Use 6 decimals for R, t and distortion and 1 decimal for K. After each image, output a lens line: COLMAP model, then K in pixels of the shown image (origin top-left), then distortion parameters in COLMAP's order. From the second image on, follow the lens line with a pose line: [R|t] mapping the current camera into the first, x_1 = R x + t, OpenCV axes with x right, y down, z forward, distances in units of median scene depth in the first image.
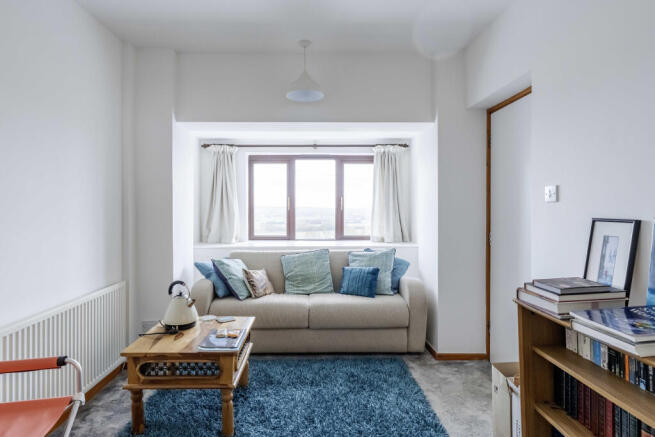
lens RADIAL K [[352.1, 0, 316.7], [0, 352.1, 208.9], [0, 0, 1]] dist [-0.007461, 0.003659]
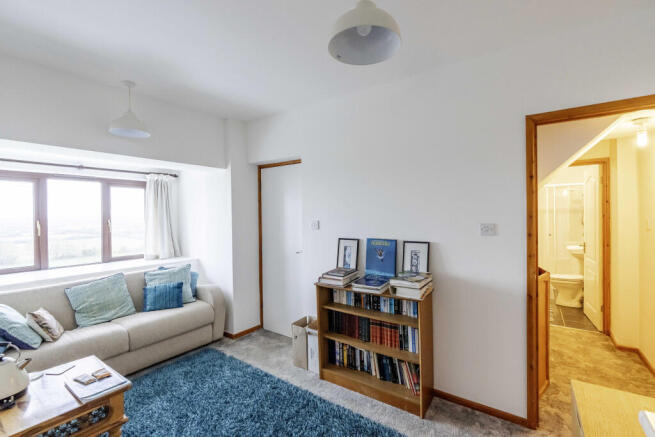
lens RADIAL K [[291.9, 0, 325.2], [0, 291.9, 214.6], [0, 0, 1]] dist [-0.011812, 0.001094]
pose [[0.601788, -0.006340, 0.798631, -0.347290], [0.014524, 0.999890, -0.003006, -0.057190], [-0.798524, 0.013408, 0.601814, 0.000988]]
